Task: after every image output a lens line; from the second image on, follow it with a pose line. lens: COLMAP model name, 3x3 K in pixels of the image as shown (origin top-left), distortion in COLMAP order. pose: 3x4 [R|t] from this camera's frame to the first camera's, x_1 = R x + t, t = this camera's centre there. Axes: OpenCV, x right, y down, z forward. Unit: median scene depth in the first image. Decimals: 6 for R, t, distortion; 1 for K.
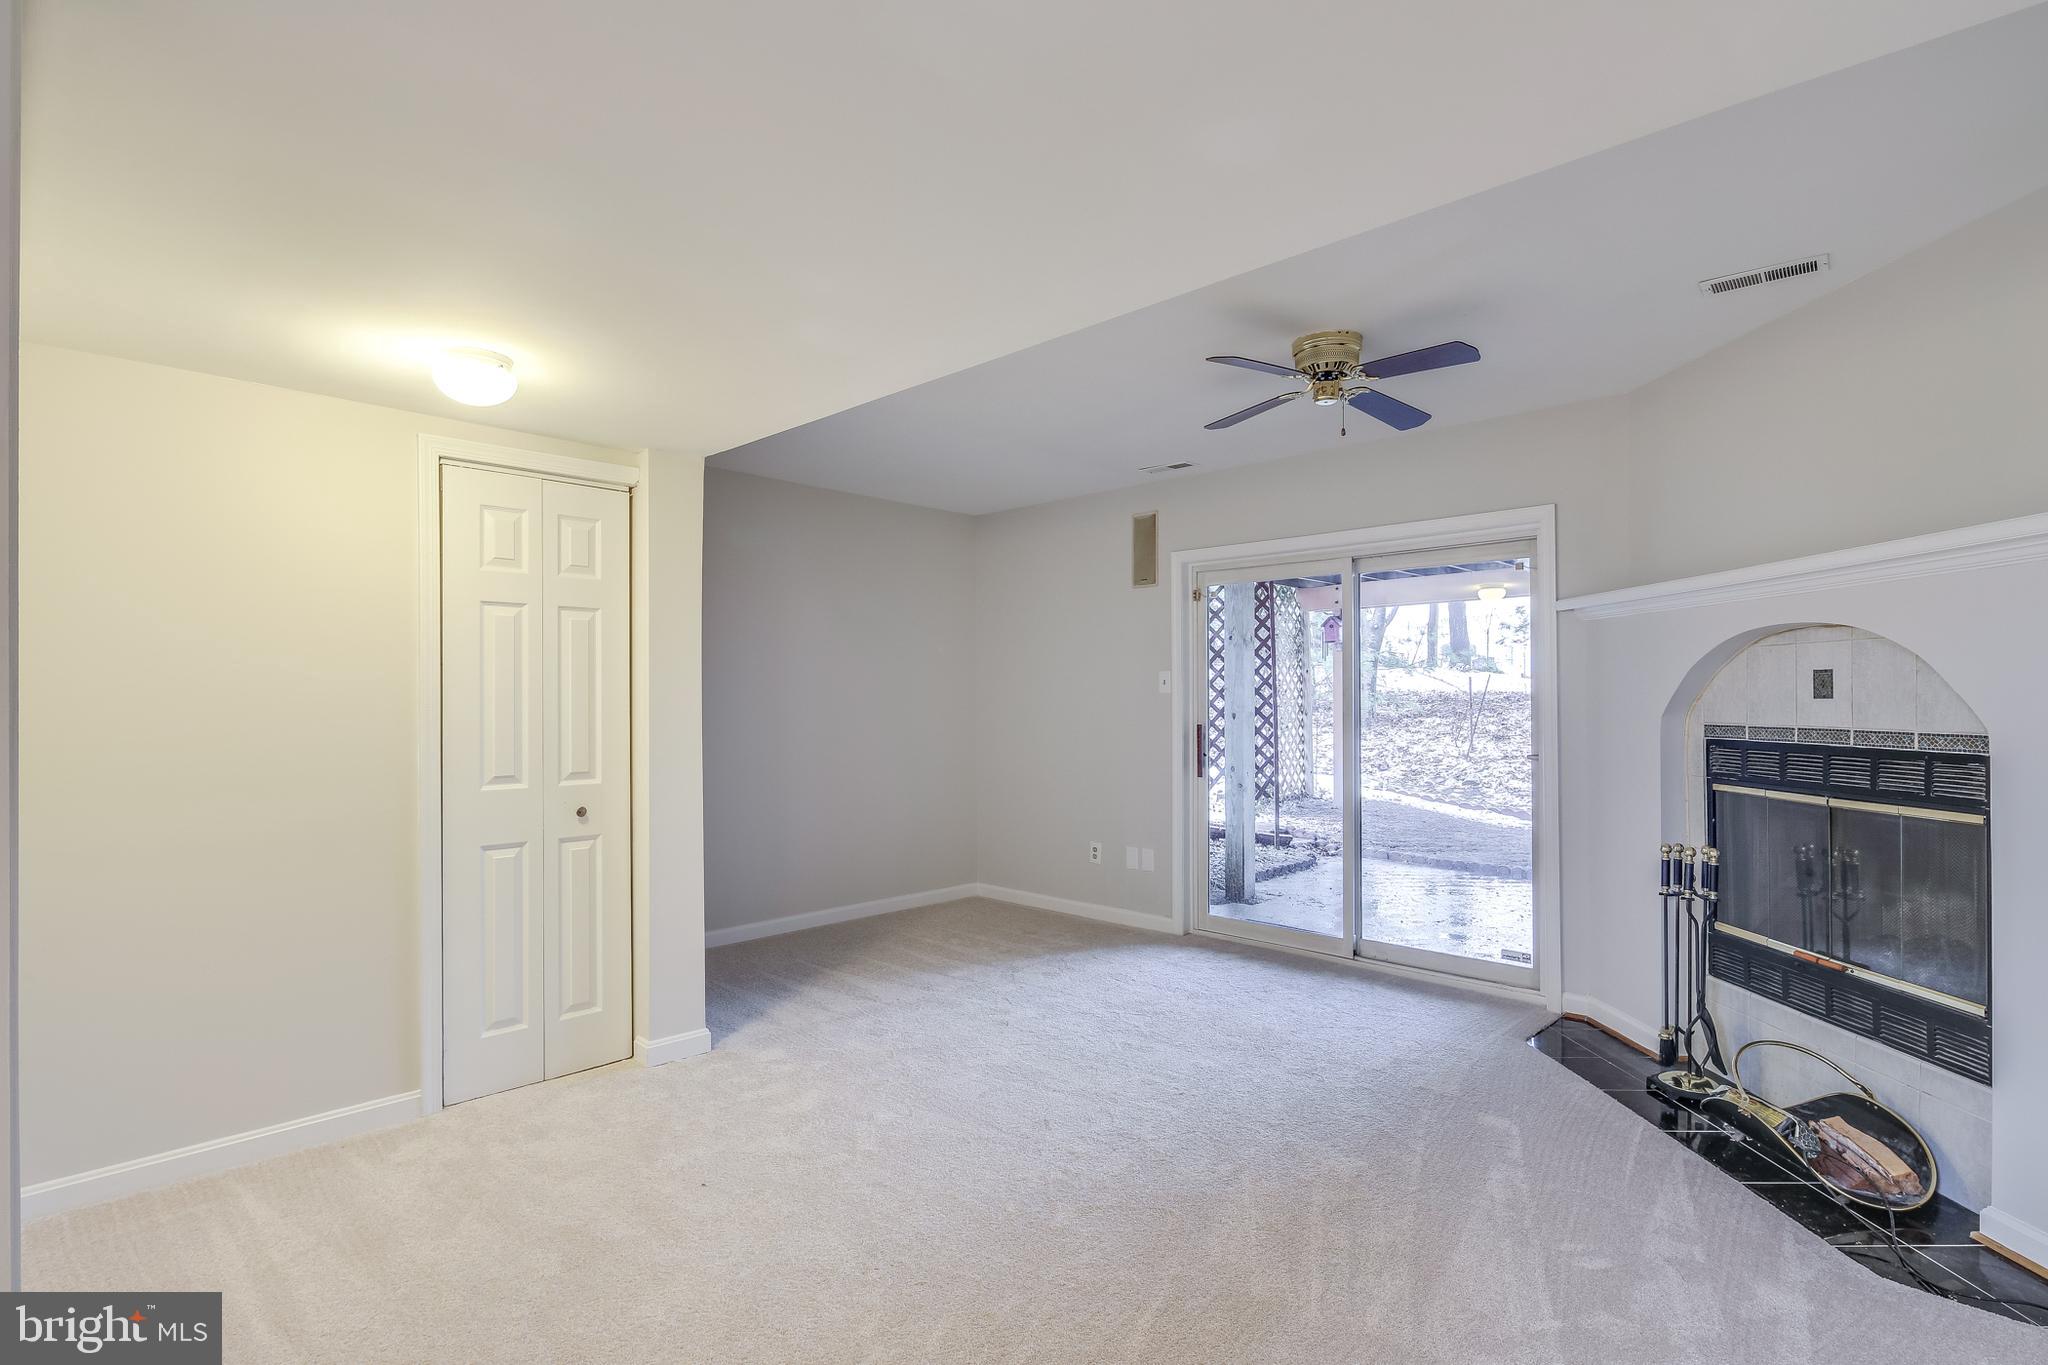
lens RADIAL K [[997.9, 0, 1019.9], [0, 997.9, 697.6], [0, 0, 1]] dist [0.001919, 0.000024]
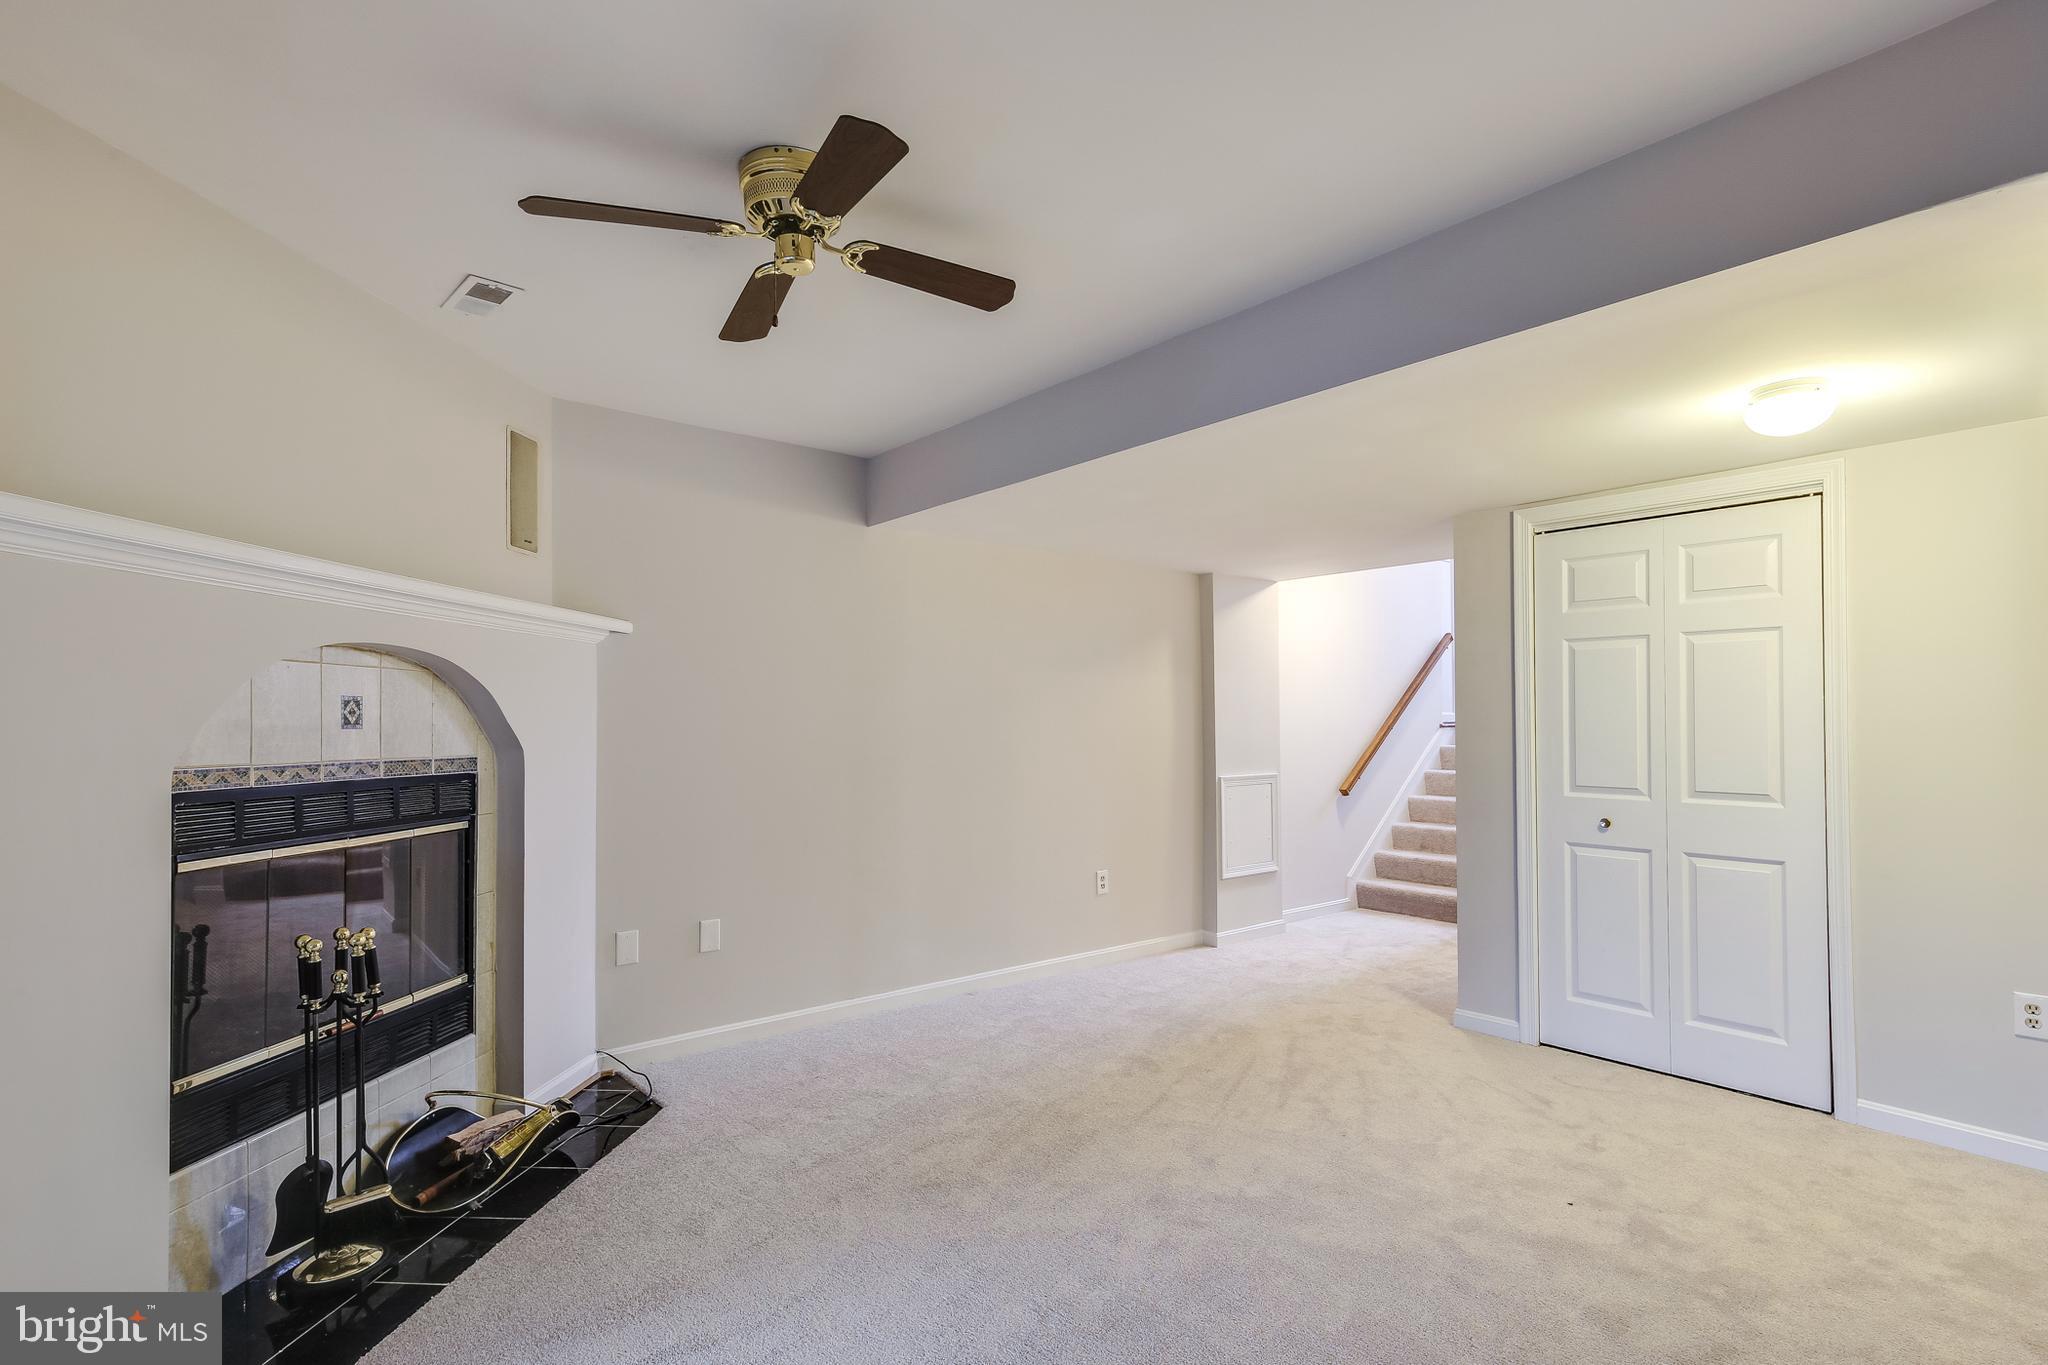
lens RADIAL K [[1031.5, 0, 1031.0], [0, 1031.5, 698.0], [0, 0, 1]] dist [0.002832, -0.000677]
pose [[-0.997797, 0.006418, 0.066023, 0.125850], [0.004049, 0.999345, -0.035955, 0.008959], [-0.066211, -0.035609, -0.997170, 1.762875]]
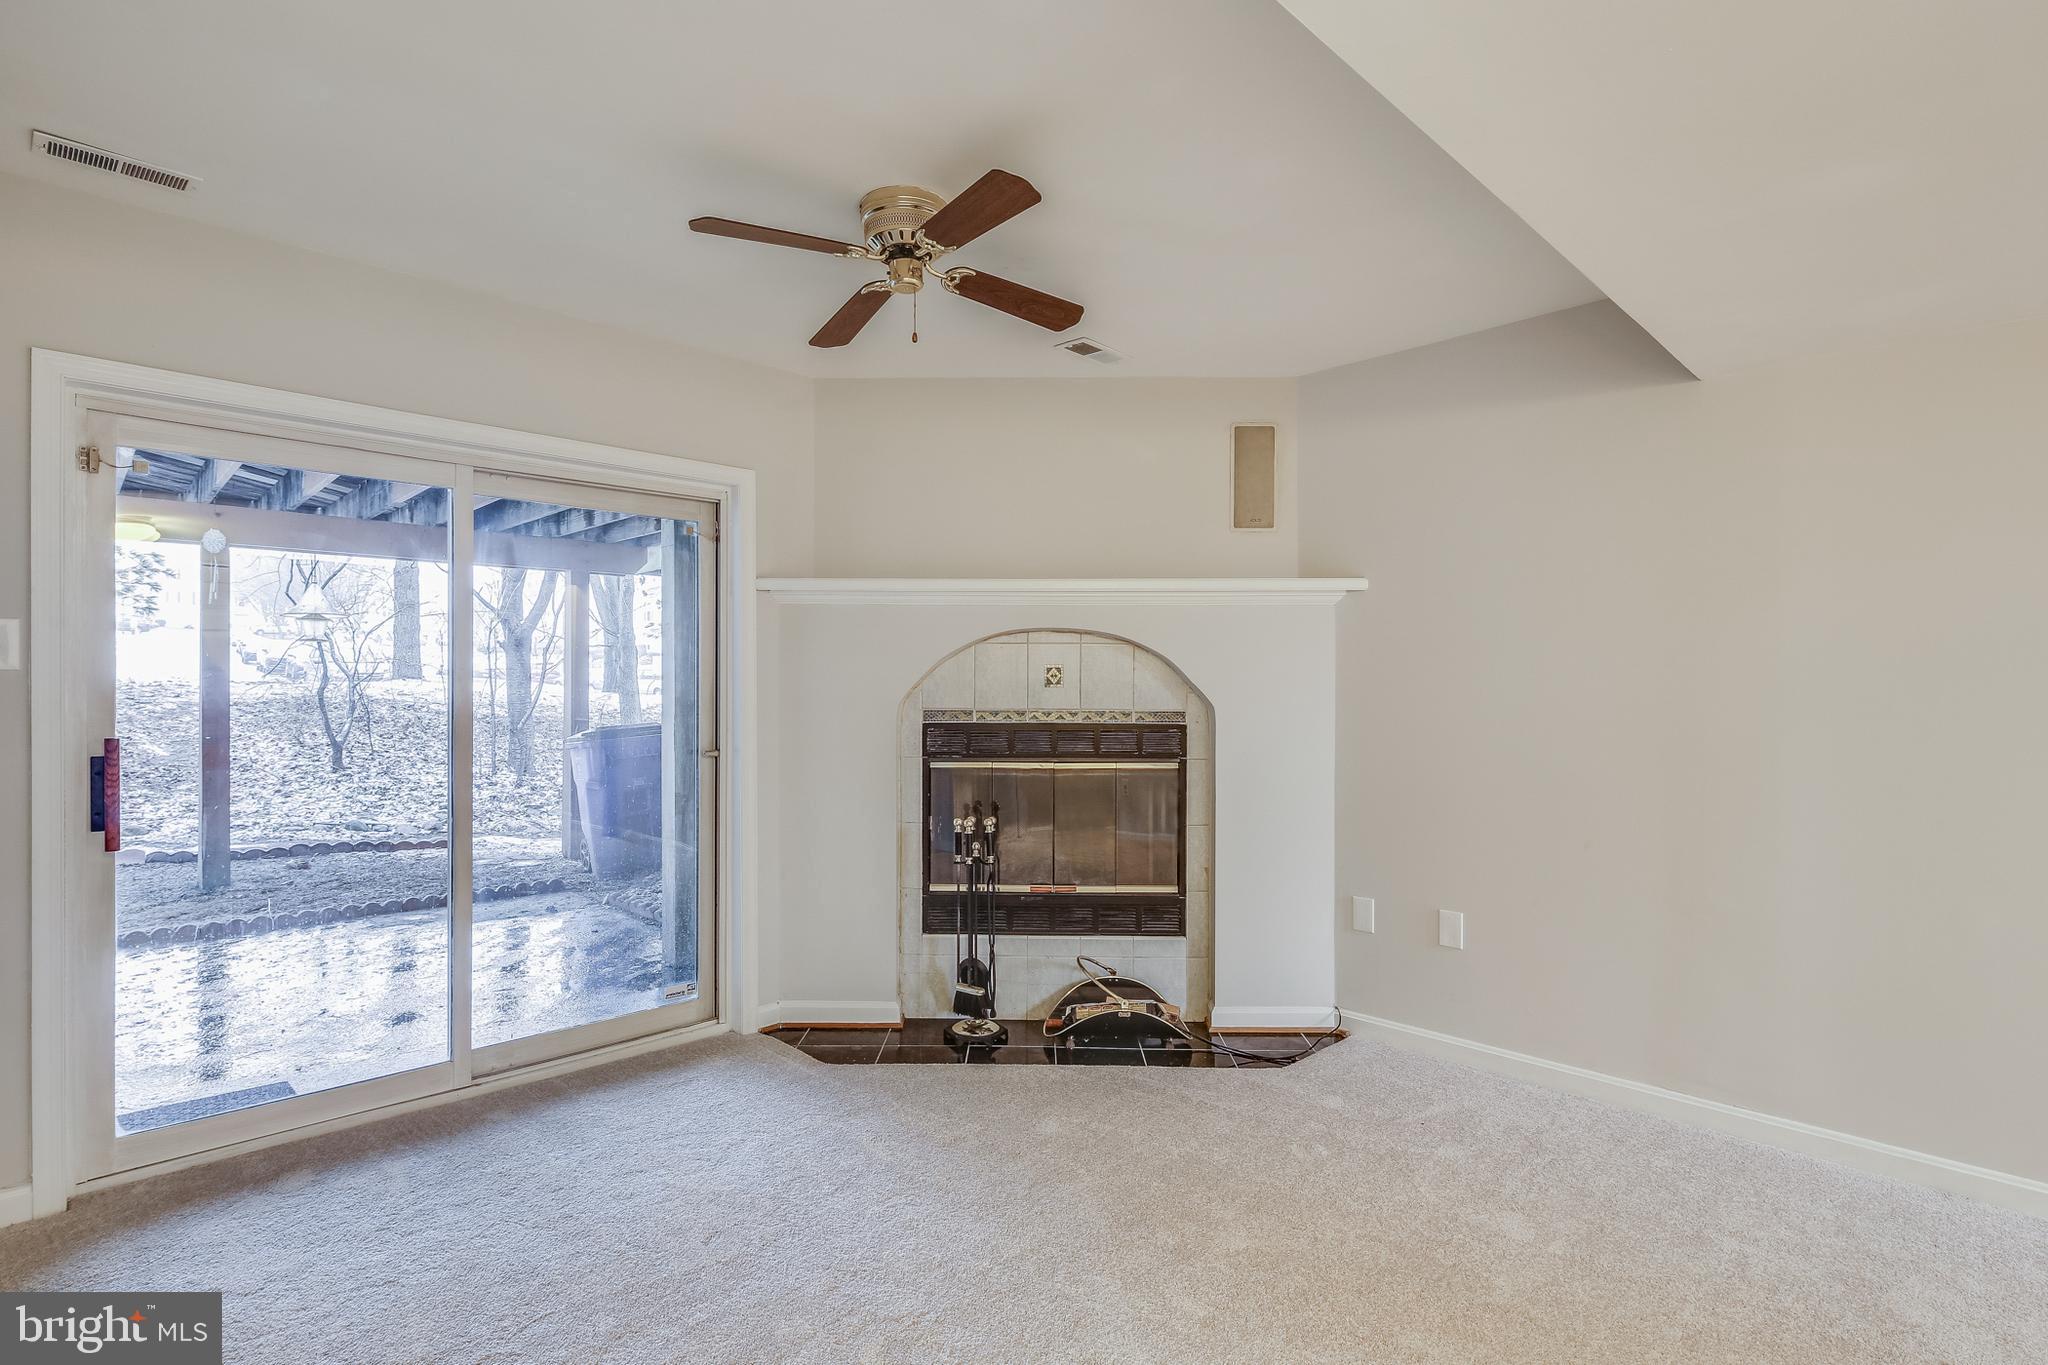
lens RADIAL K [[997.9, 0, 1019.9], [0, 997.9, 697.6], [0, 0, 1]] dist [0.001919, 0.000024]
pose [[-0.004851, -0.024702, 0.999683, -0.452078], [-0.011375, 0.999632, 0.024646, -0.015172], [-0.999924, -0.011251, -0.005131, 0.984485]]
